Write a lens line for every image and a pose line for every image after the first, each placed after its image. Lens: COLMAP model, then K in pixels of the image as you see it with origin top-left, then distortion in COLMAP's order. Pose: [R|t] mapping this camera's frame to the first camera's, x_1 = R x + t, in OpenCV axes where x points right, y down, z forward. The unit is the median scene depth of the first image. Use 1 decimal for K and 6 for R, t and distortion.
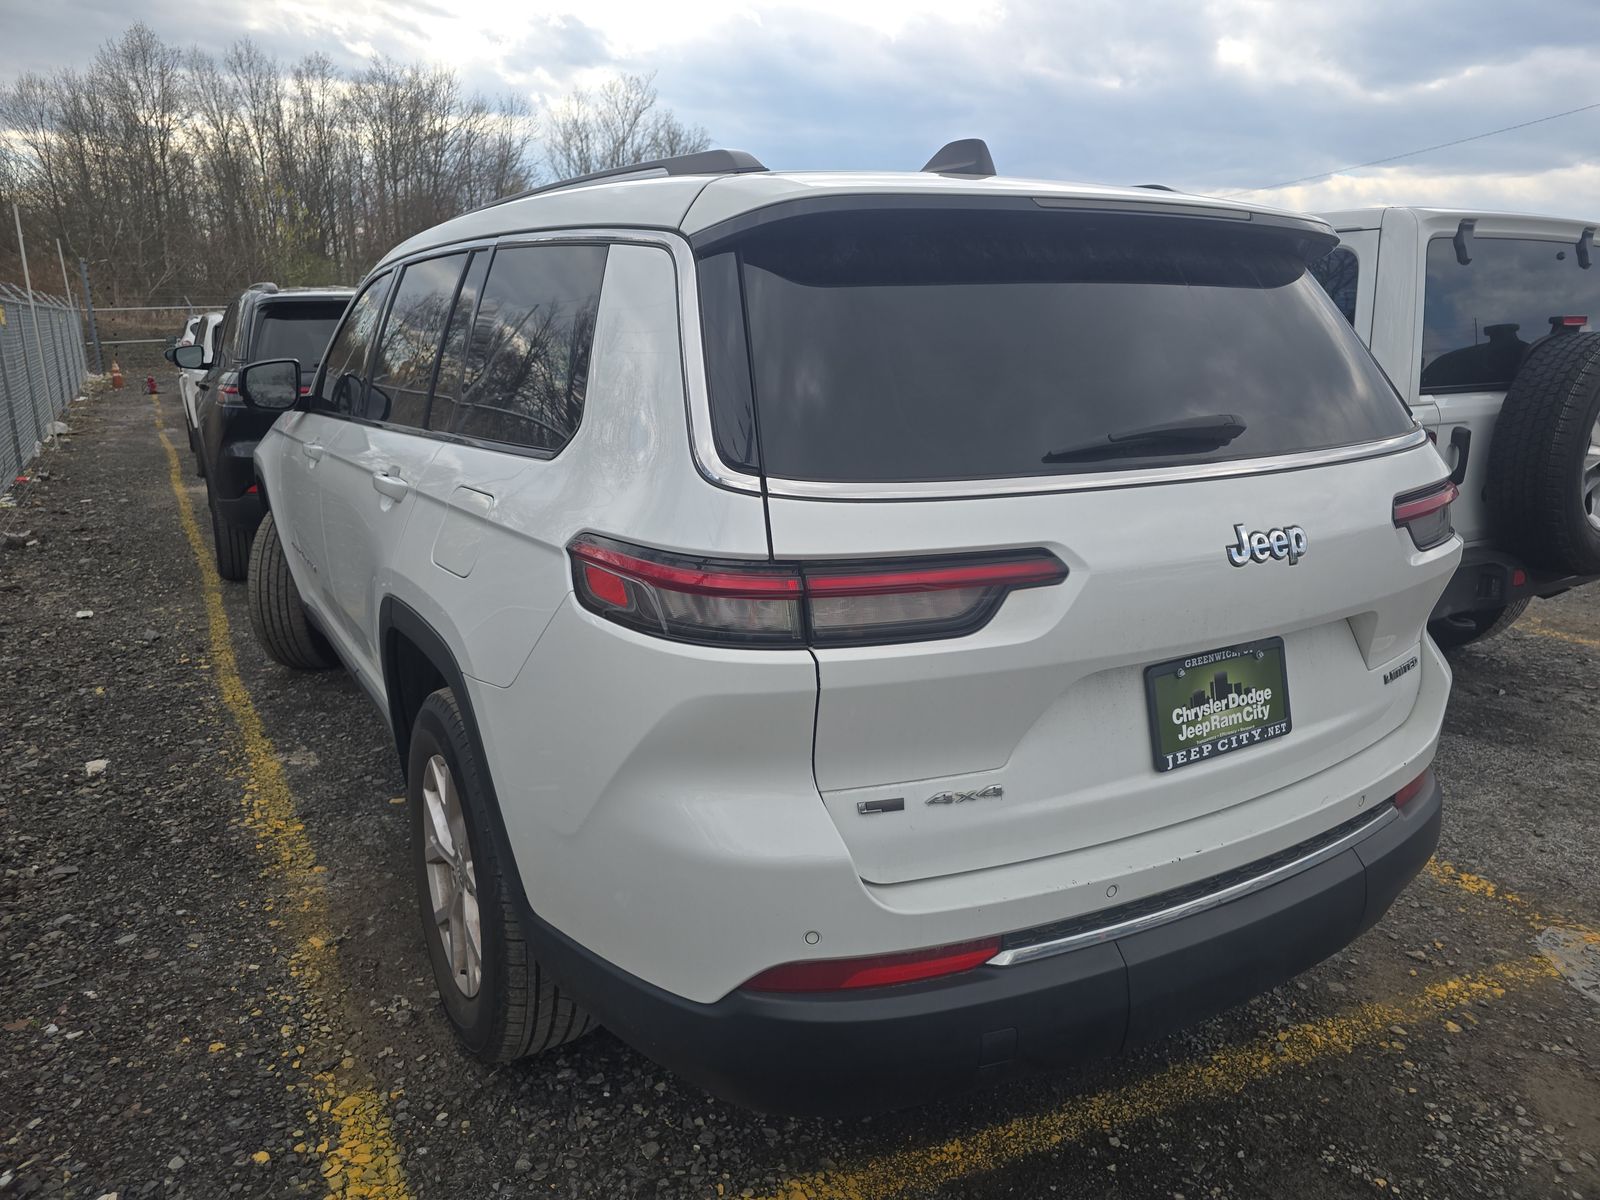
lens RADIAL K [[1050.7, 0, 800.2], [0, 1050.7, 551.9], [0, 0, 1]] dist [0.039954, -0.026024]
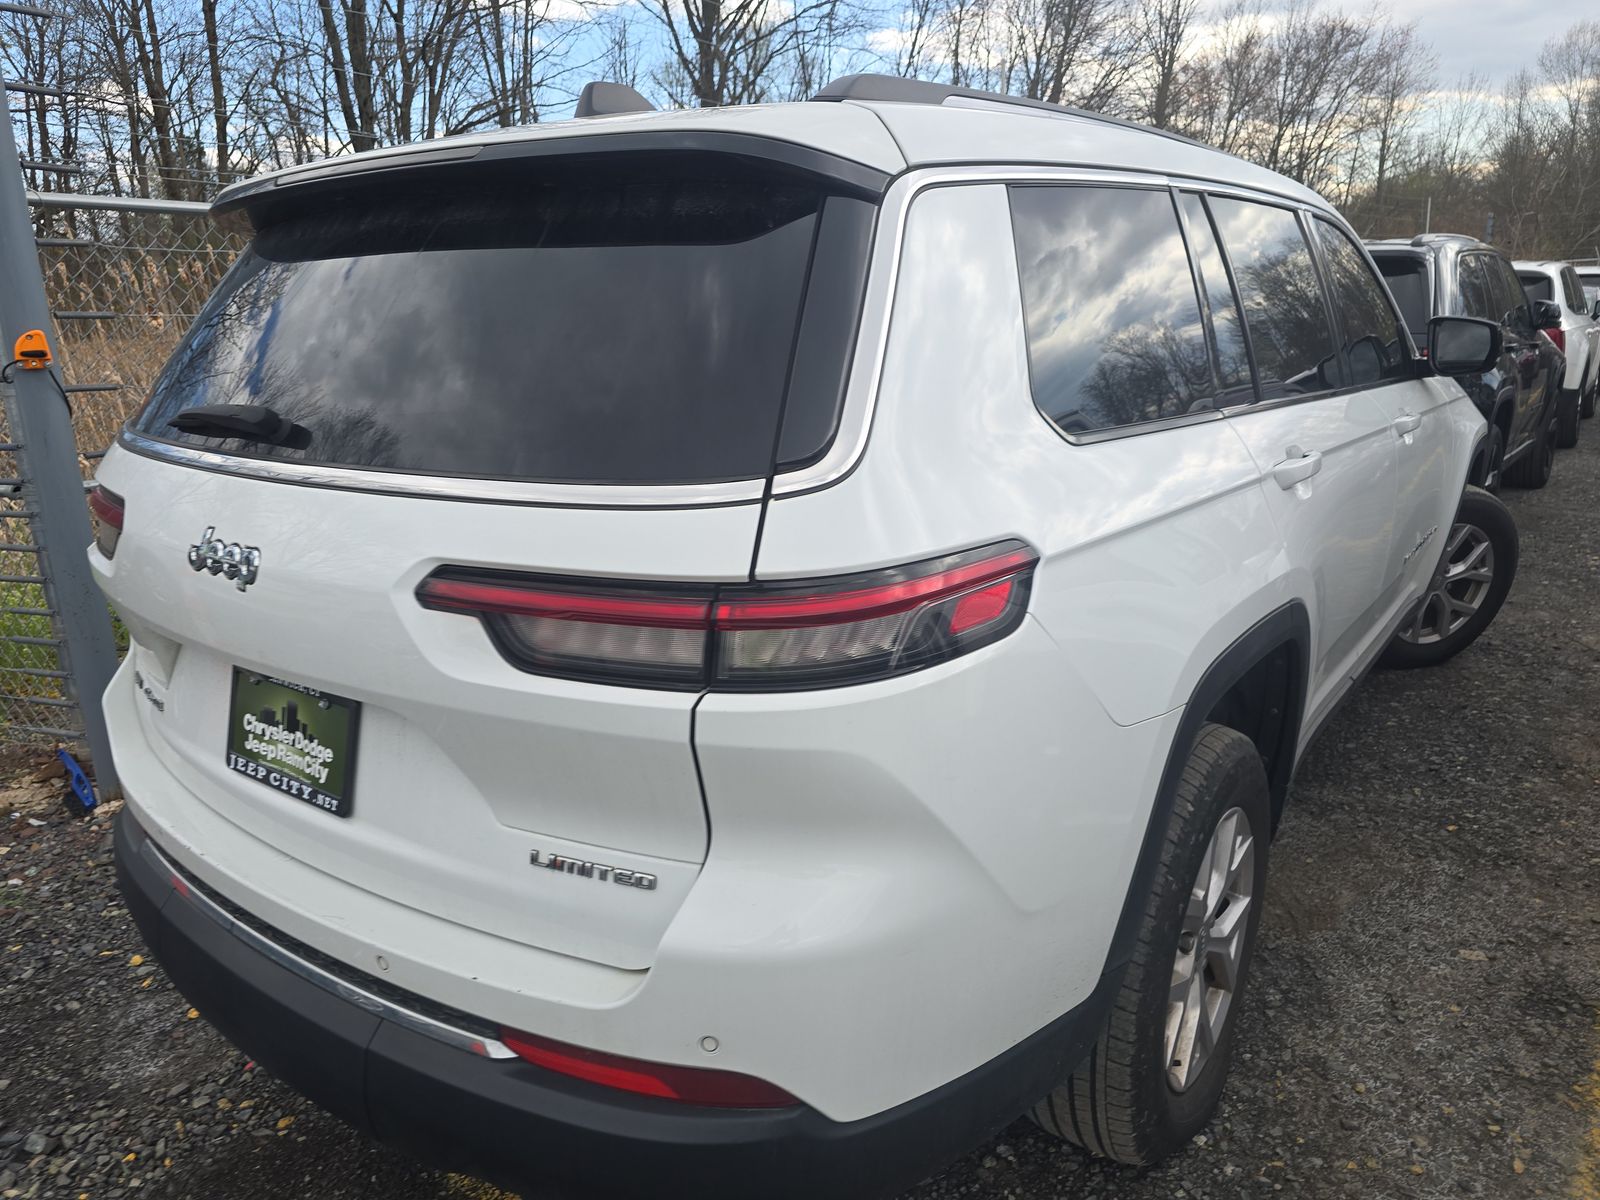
lens RADIAL K [[1050.7, 0, 800.2], [0, 1050.7, 551.9], [0, 0, 1]] dist [0.039954, -0.026024]
pose [[0.393810, 0.196855, -0.897865, 1.320171], [-0.162029, 0.976370, 0.143000, -0.199895], [0.904799, 0.089166, 0.416400, 0.999818]]
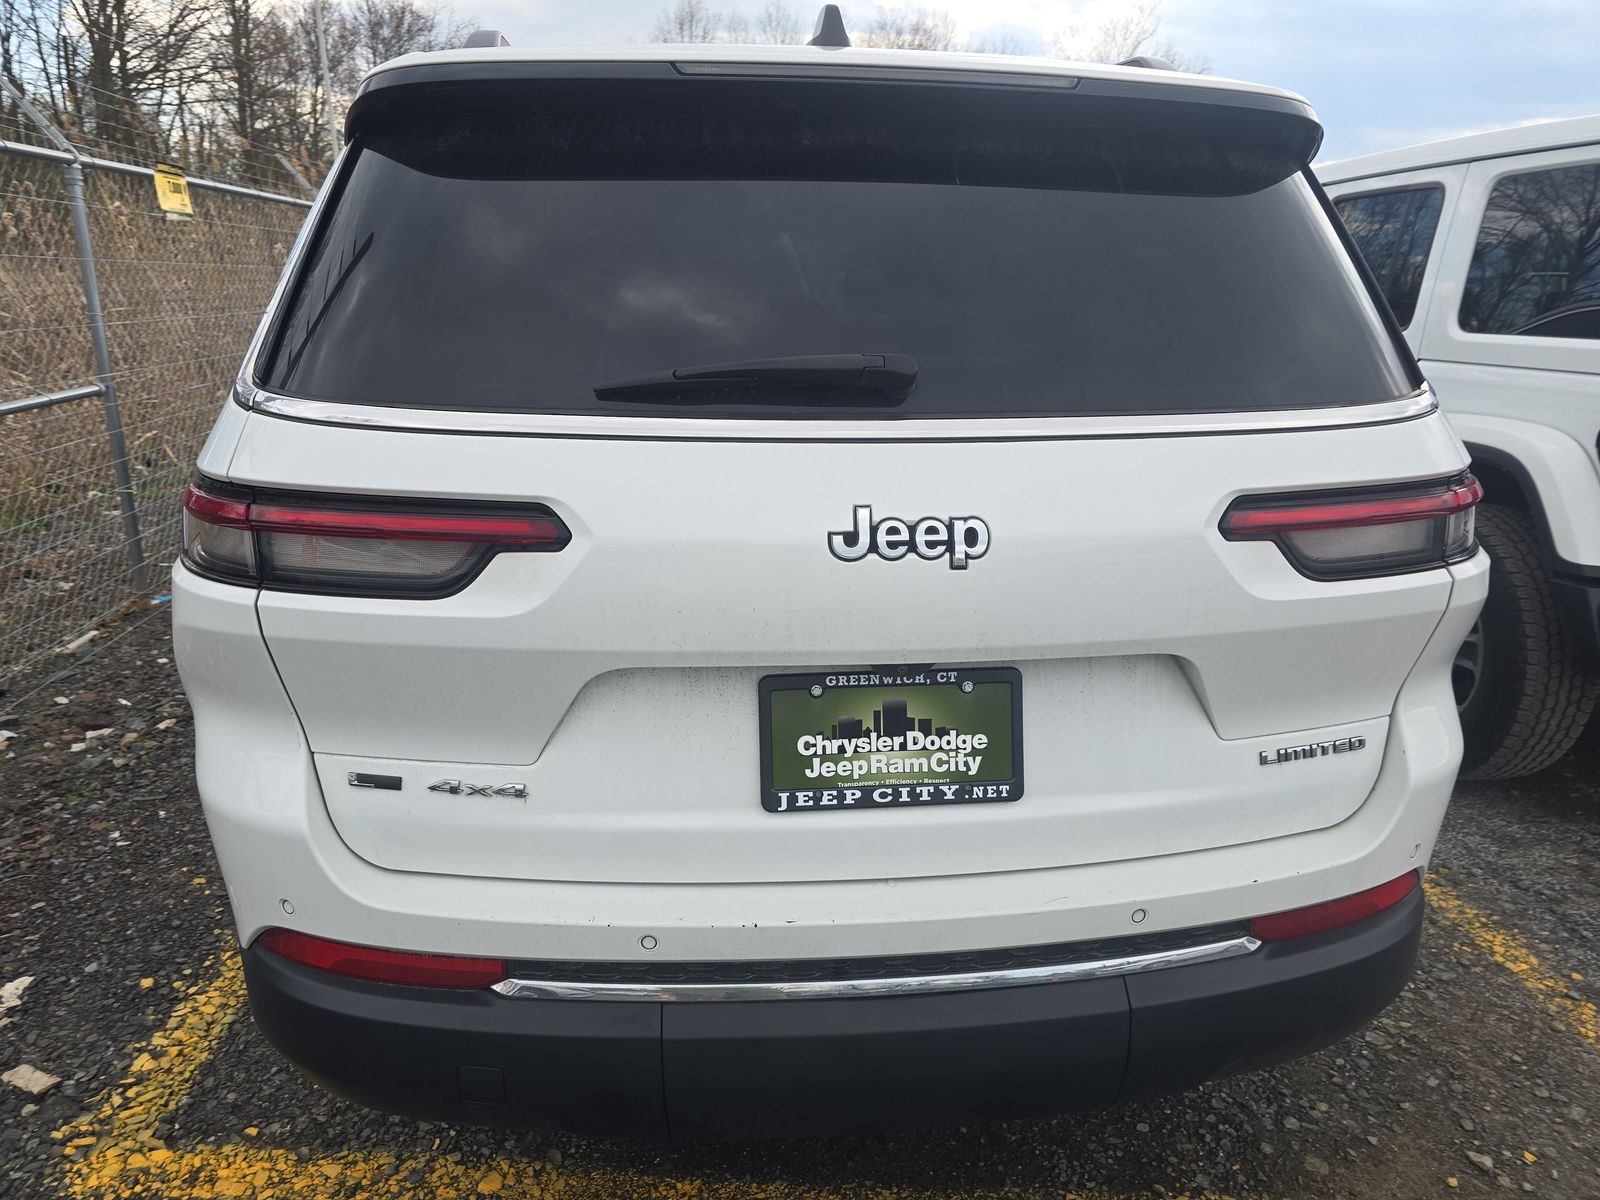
lens RADIAL K [[1042.9, 0, 715.3], [0, 1042.9, 563.9], [0, 0, 1]] dist [0.117870, -0.127466]
pose [[0.913991, 0.120706, -0.387363, 0.554897], [-0.097329, 0.992073, 0.079489, -0.028797], [0.393887, -0.034950, 0.918494, 0.267149]]
